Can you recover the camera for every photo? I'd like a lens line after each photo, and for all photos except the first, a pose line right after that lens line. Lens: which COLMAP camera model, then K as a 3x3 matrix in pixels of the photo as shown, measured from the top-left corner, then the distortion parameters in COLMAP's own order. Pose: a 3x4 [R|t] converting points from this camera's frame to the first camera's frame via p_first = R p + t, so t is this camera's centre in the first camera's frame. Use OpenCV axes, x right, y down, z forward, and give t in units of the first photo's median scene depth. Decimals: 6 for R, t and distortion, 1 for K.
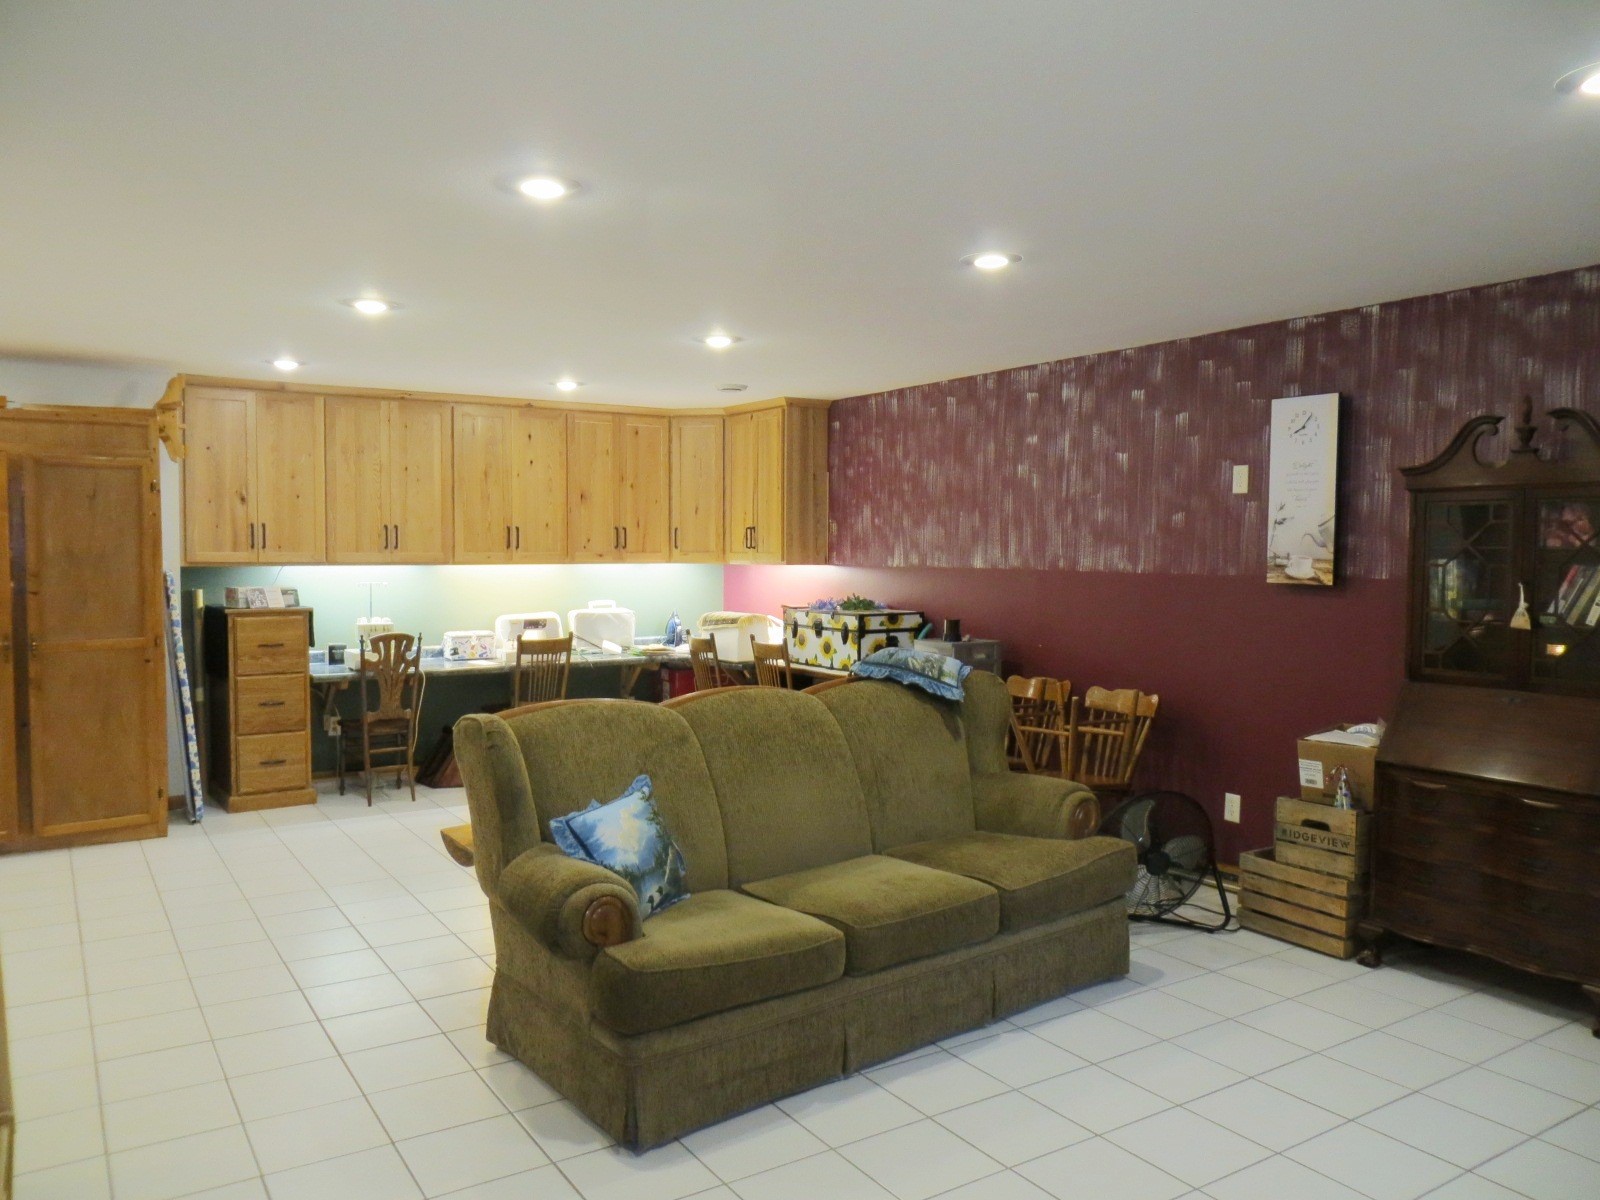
lens RADIAL K [[1199.2, 0, 801.3], [0, 1199.2, 602.7], [0, 0, 1]] dist [-0.021050, 0.001001]
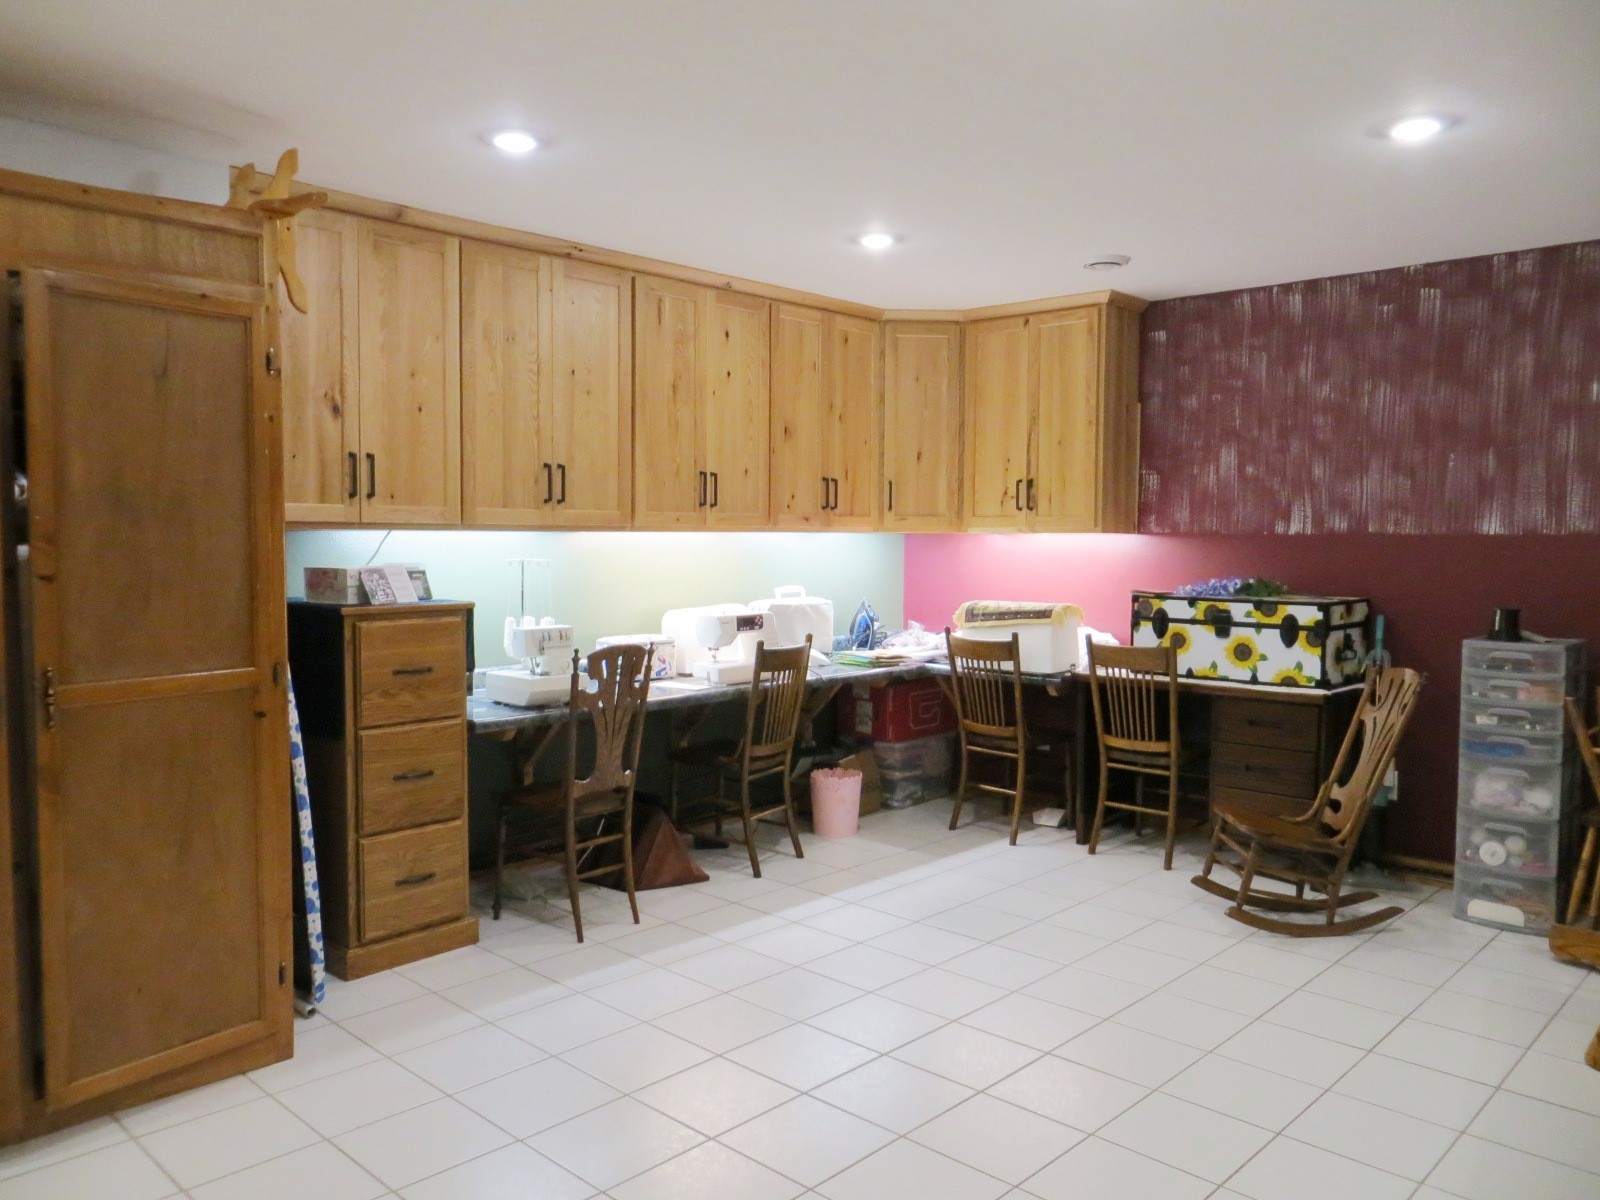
lens RADIAL K [[1199.2, 0, 799.4], [0, 1199.2, 601.4], [0, 0, 1]] dist [-0.021050, 0.001001]
pose [[0.972417, -0.011580, 0.232963, -0.353613], [0.008827, 0.999878, 0.012854, -0.001991], [-0.233084, -0.010443, 0.972401, 0.369661]]
